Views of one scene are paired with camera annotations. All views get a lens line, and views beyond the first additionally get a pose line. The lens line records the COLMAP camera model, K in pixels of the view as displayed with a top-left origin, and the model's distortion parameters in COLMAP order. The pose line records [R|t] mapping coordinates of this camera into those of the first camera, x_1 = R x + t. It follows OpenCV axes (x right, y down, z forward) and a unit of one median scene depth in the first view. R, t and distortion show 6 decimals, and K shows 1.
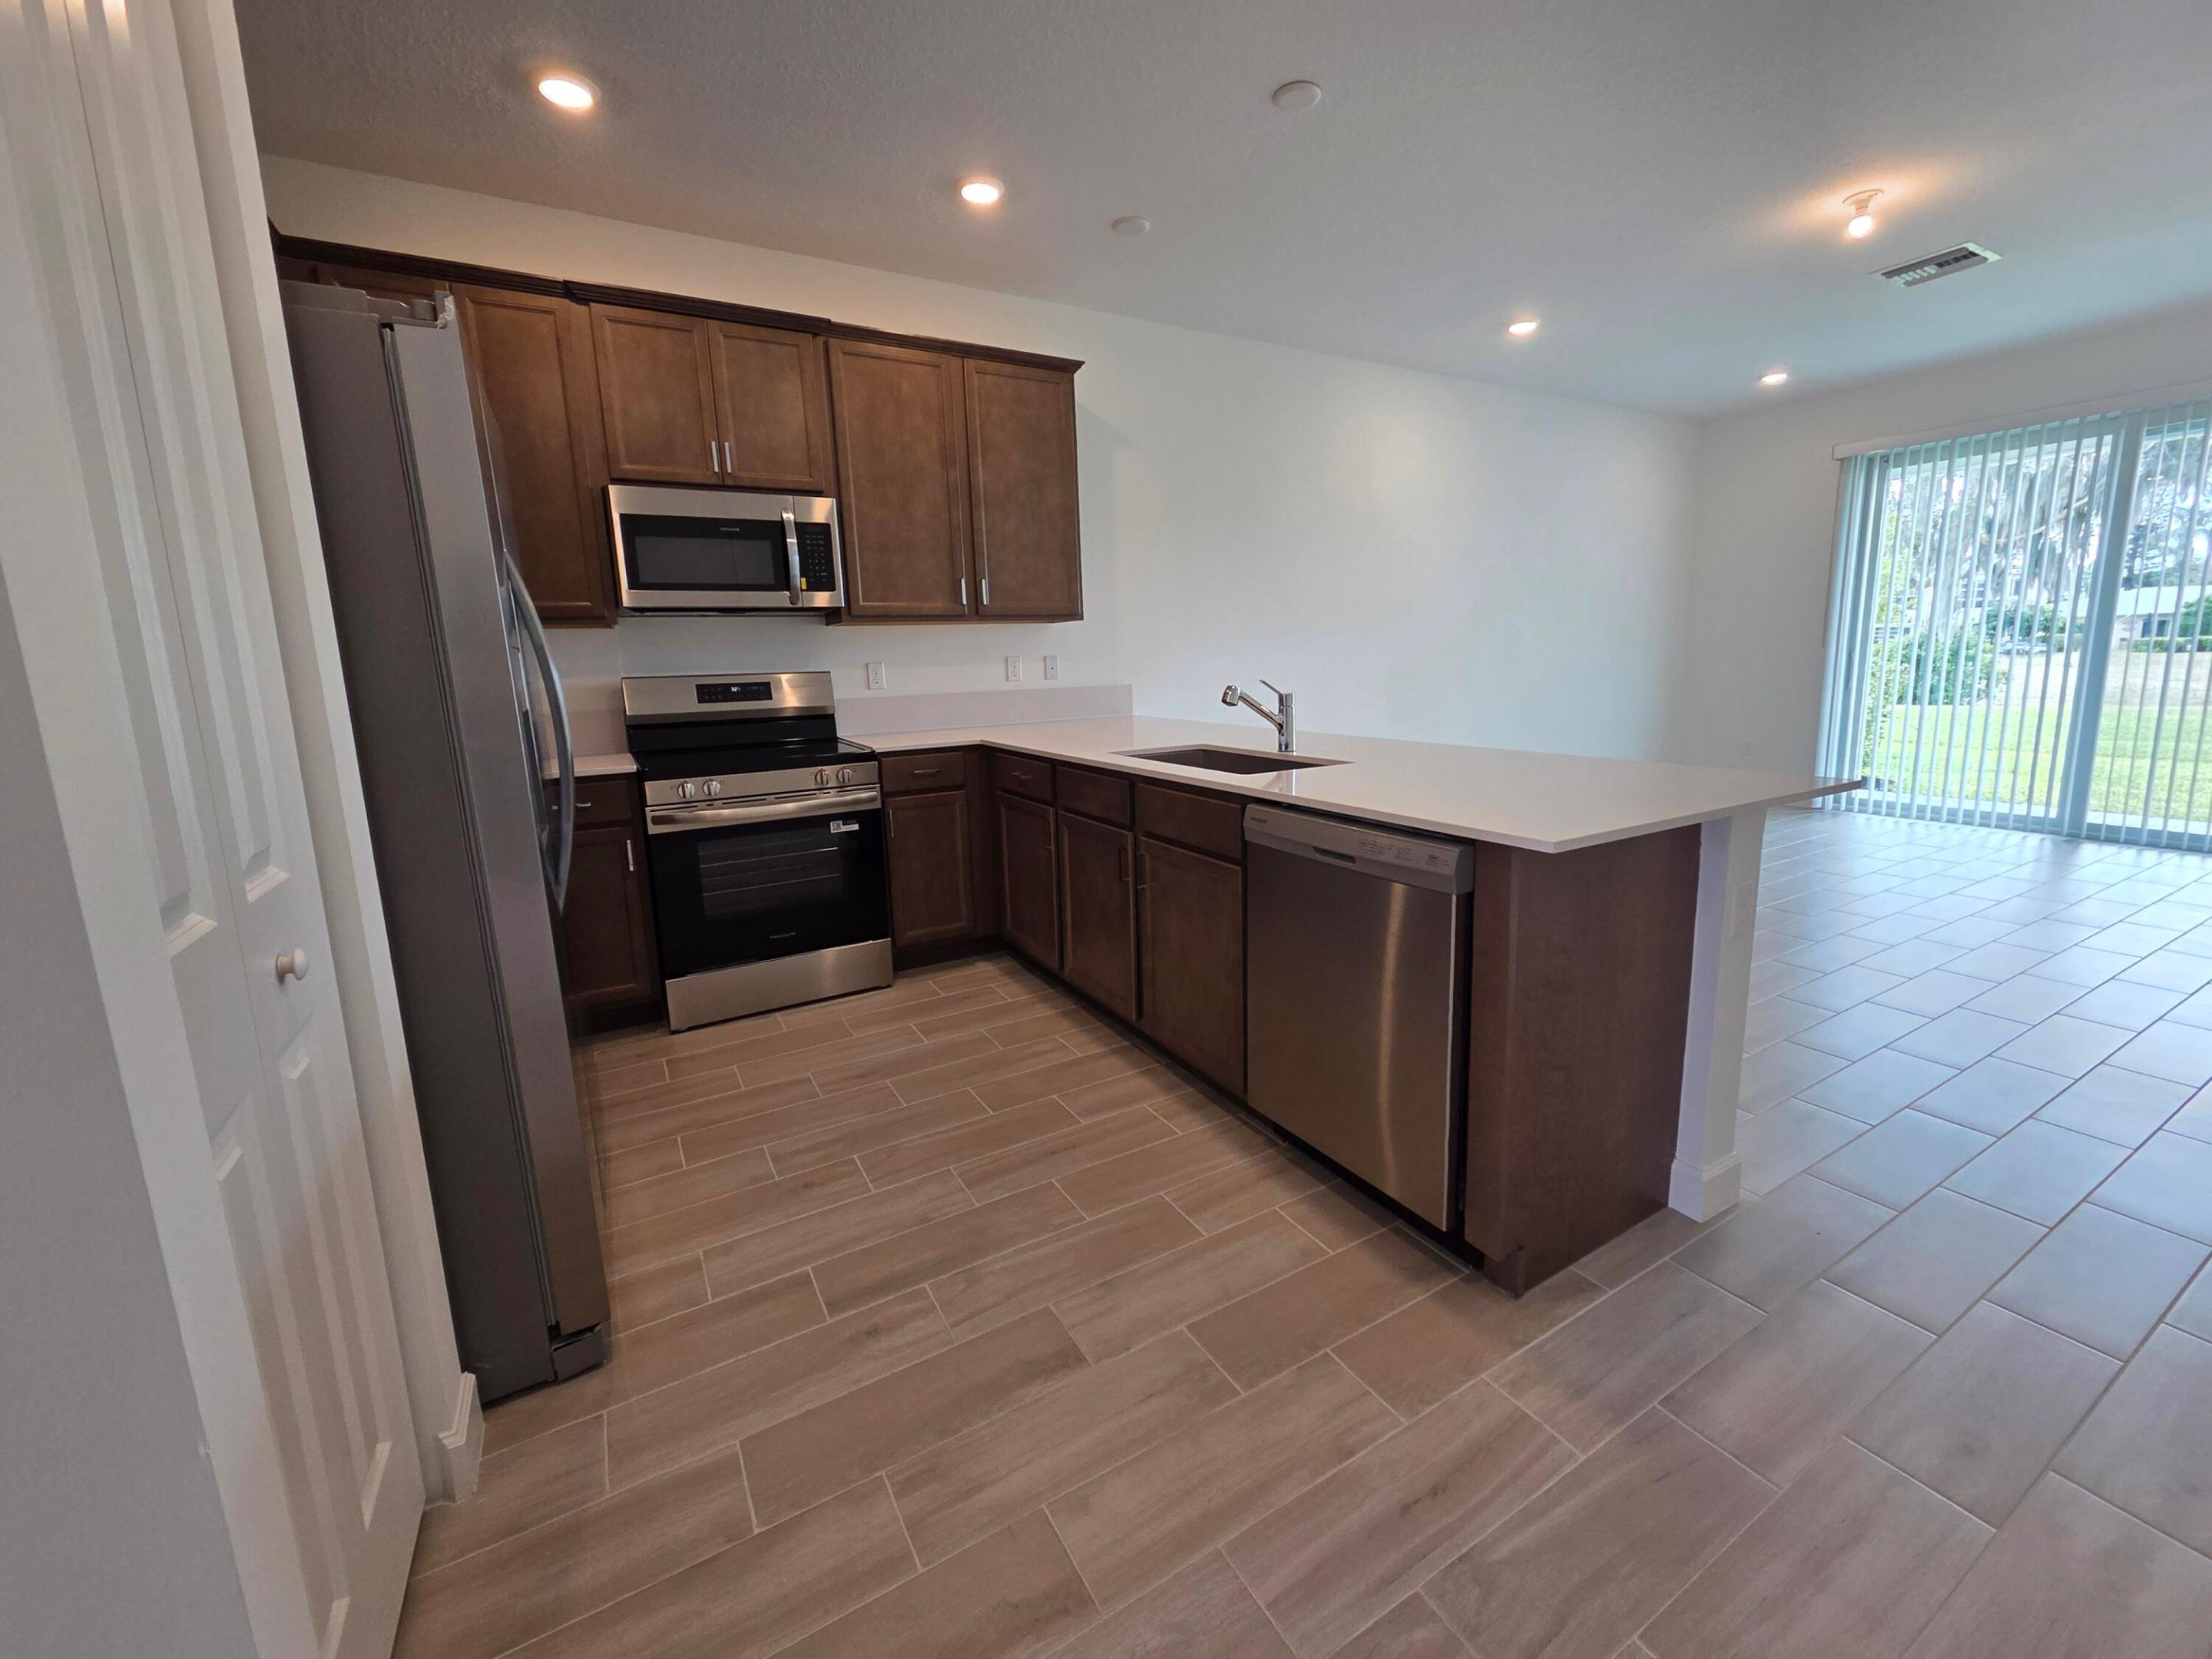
lens RADIAL K [[908.2, 0, 1123.1], [0, 908.2, 816.3], [0, 0, 1]] dist [0.005030, 0.000157]
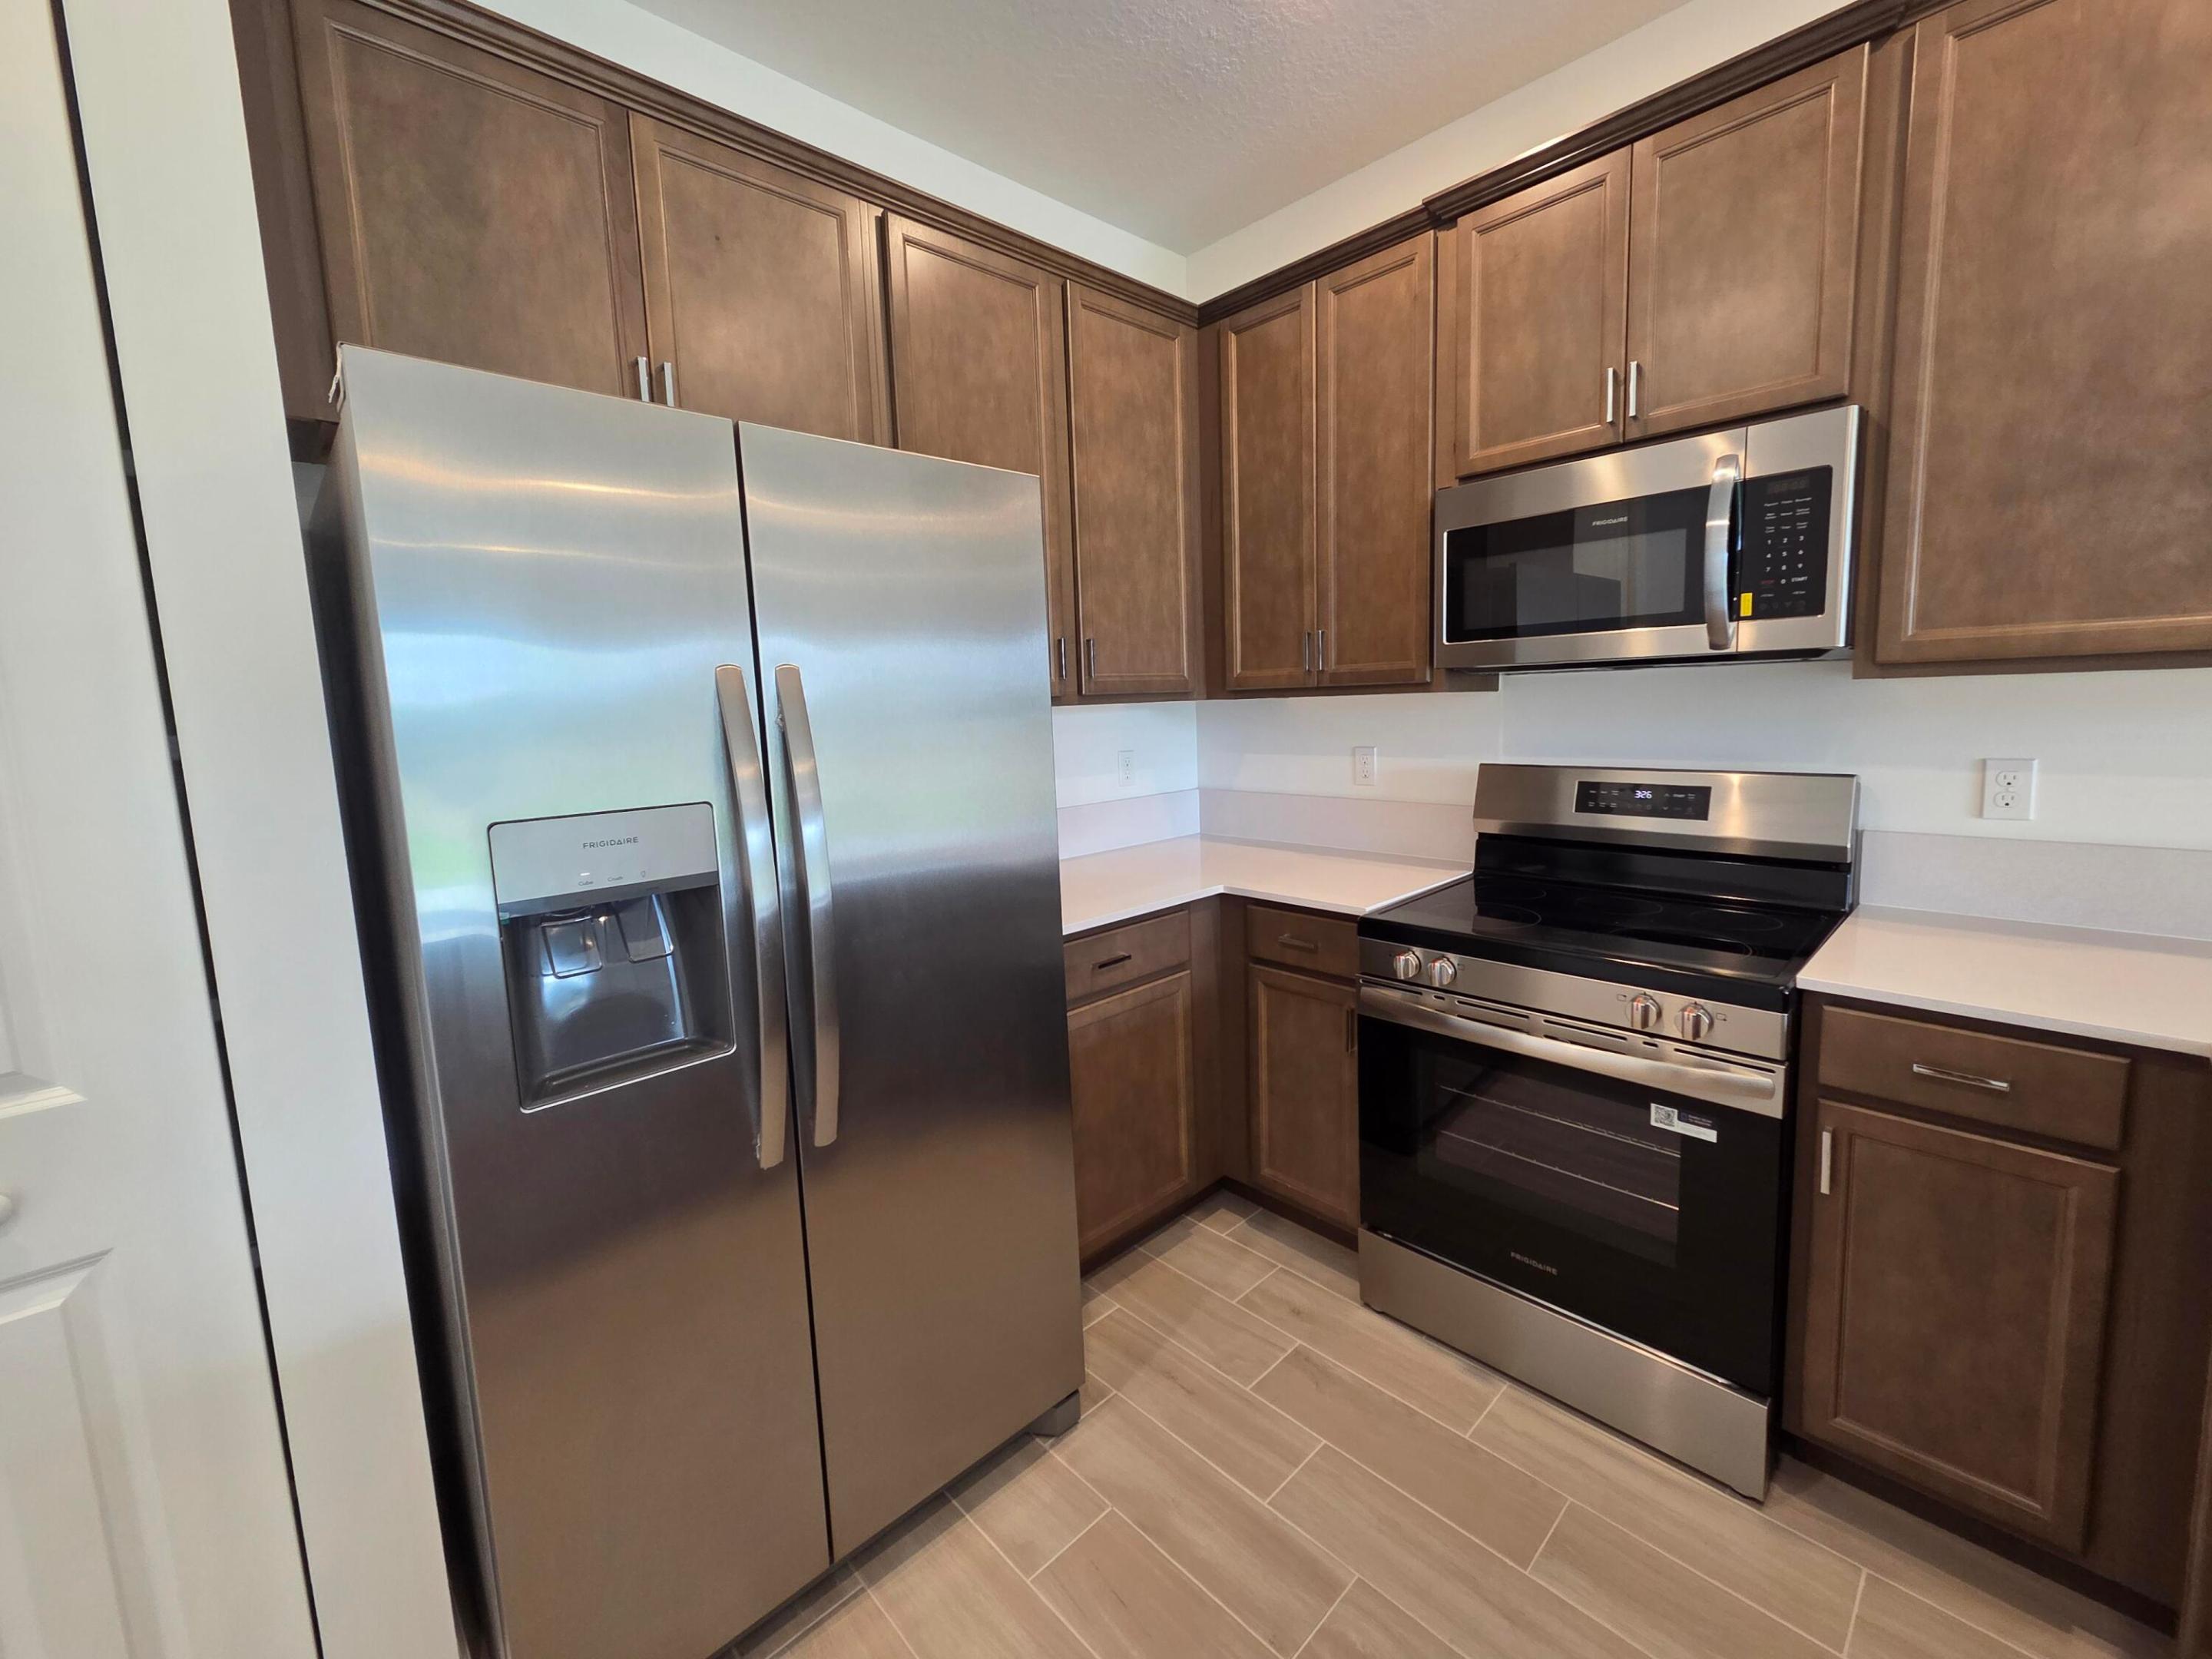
lens RADIAL K [[908.2, 0, 1112.9], [0, 908.2, 809.1], [0, 0, 1]] dist [0.005030, 0.000157]
pose [[0.239642, 0.135698, -0.961331, 0.035481], [-0.140200, 0.984642, 0.104040, -0.106243], [0.960685, 0.109846, 0.254986, 0.393952]]
